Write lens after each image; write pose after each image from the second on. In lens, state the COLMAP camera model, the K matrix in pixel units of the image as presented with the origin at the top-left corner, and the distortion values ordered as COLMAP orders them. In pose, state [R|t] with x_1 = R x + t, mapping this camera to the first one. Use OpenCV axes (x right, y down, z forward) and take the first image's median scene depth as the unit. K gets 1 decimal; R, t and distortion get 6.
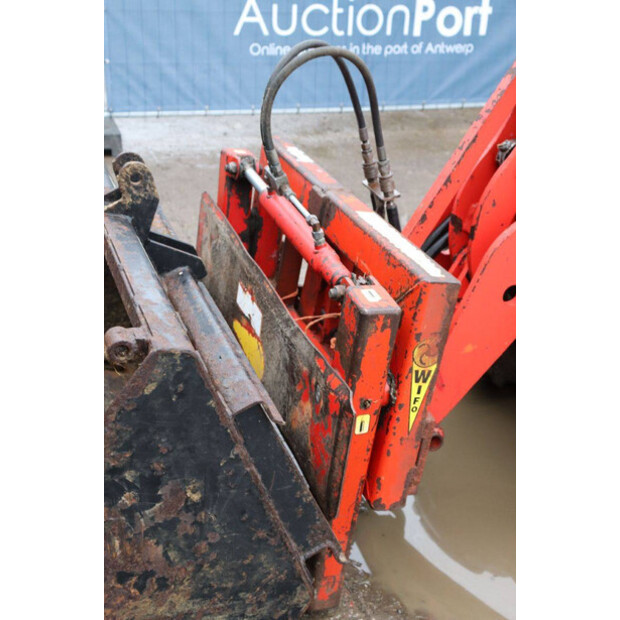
lens RADIAL K [[937.7, 0, 310.0], [0, 937.7, 310.0], [0, 0, 1]] dist [0.098534, 0.000913]
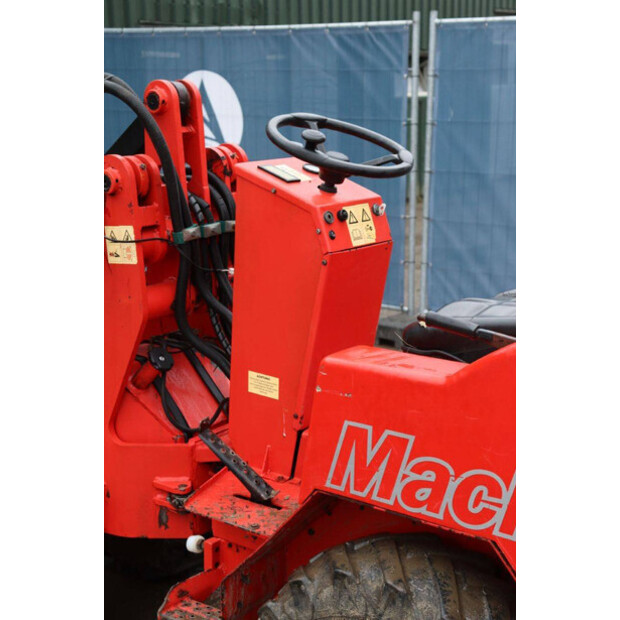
lens RADIAL K [[1103.0, 0, 310.0], [0, 1103.0, 310.0], [0, 0, 1]] dist [0.070056, 1.149326]
pose [[0.563310, 0.133913, -0.815321, 0.694989], [-0.308002, 0.949688, -0.056819, -0.095871], [0.766692, 0.283127, 0.576214, 0.183782]]
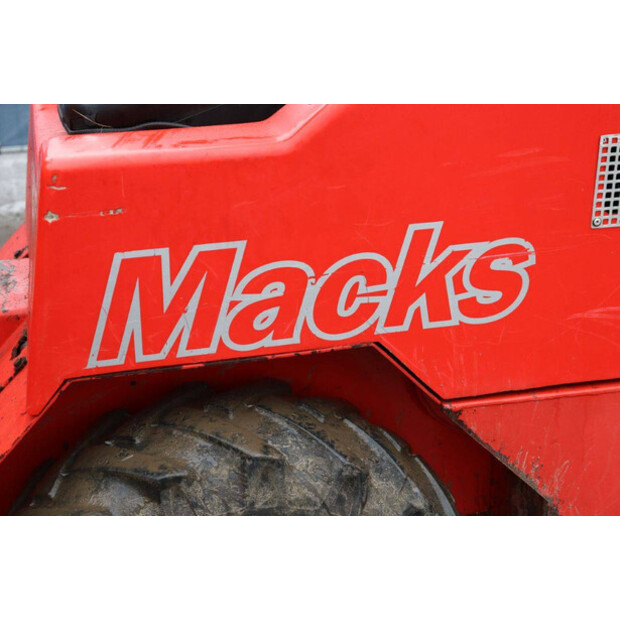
lens RADIAL K [[1103.0, 0, 310.0], [0, 1103.0, 310.0], [0, 0, 1]] dist [0.070056, 1.149326]
pose [[0.995891, -0.031929, -0.084740, 0.465657], [0.028947, 0.998925, -0.036194, -0.064240], [0.085804, 0.033592, 0.995746, 0.190493]]
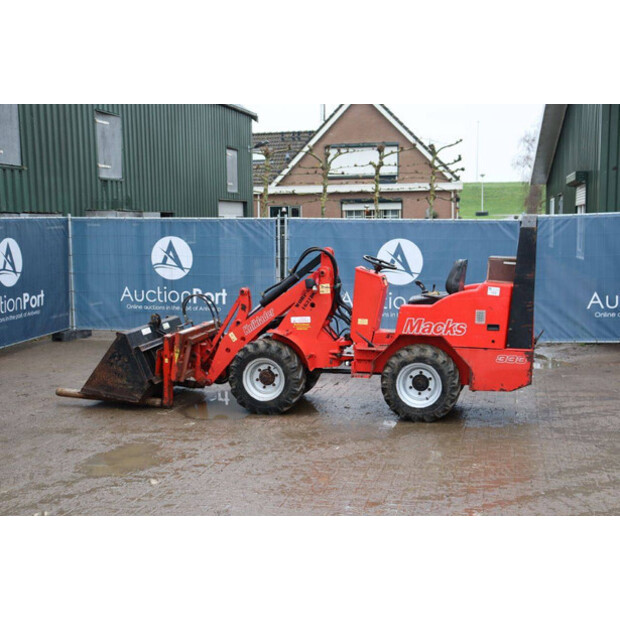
lens RADIAL K [[812.1, 0, 310.0], [0, 812.1, 310.0], [0, 0, 1]] dist [0.022423, 0.071203]
pose [[0.842249, 0.022101, -0.538636, 0.979413], [-0.188045, 0.948446, -0.255124, 0.266113], [0.505229, 0.316166, 0.802984, -0.720508]]
